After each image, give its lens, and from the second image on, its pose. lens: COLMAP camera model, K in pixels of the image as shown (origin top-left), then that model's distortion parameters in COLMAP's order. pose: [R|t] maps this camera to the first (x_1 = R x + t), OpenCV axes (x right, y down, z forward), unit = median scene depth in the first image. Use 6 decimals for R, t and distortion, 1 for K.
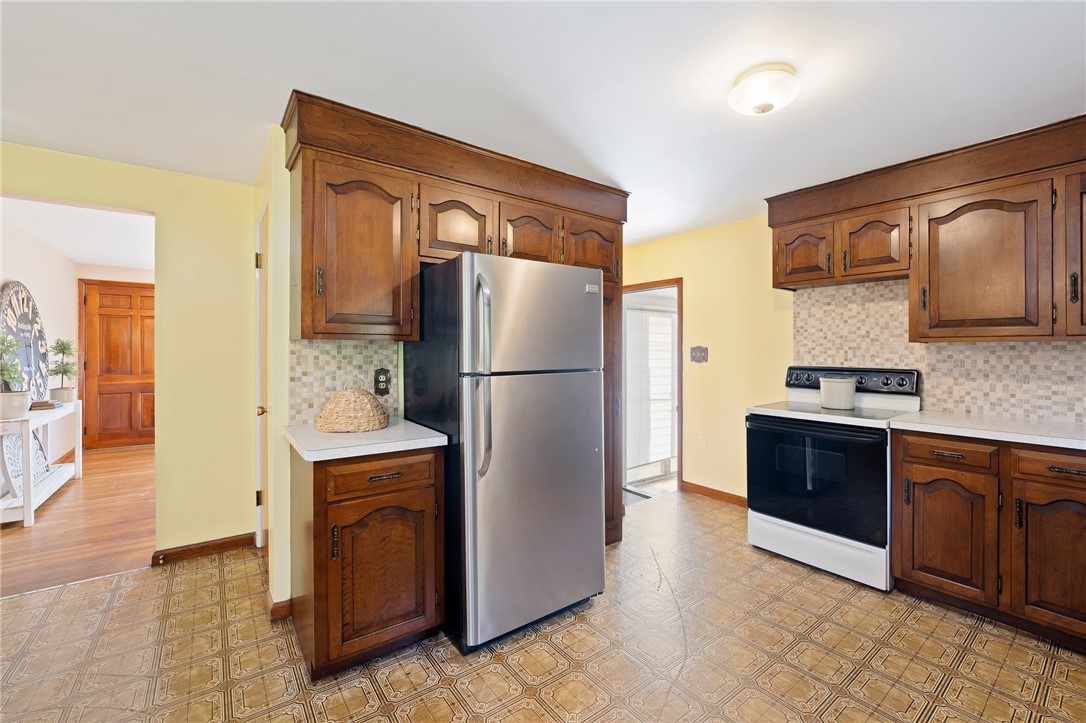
lens RADIAL K [[448.5, 0, 552.0], [0, 448.5, 352.7], [0, 0, 1]] dist [-0.007267, 0.002922]
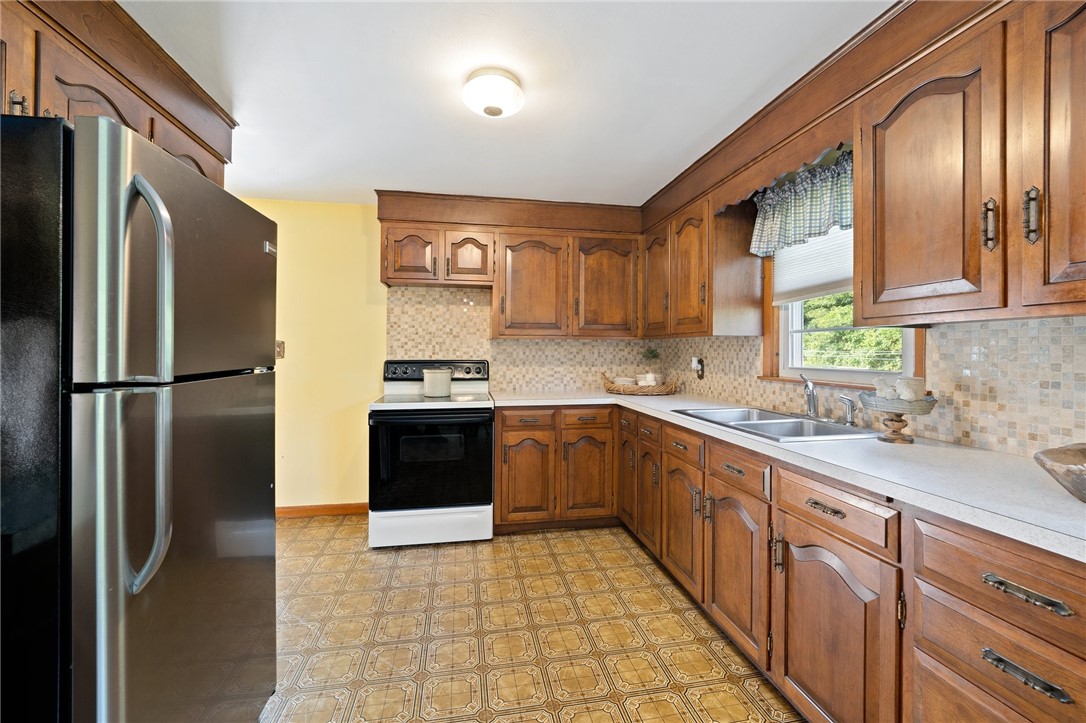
lens RADIAL K [[448.5, 0, 537.7], [0, 448.5, 348.3], [0, 0, 1]] dist [-0.007267, 0.002922]
pose [[0.476967, 0.001497, 0.878920, -0.252590], [0.004181, 0.999983, -0.003972, 0.009772], [-0.878911, 0.005569, 0.476953, 0.260798]]
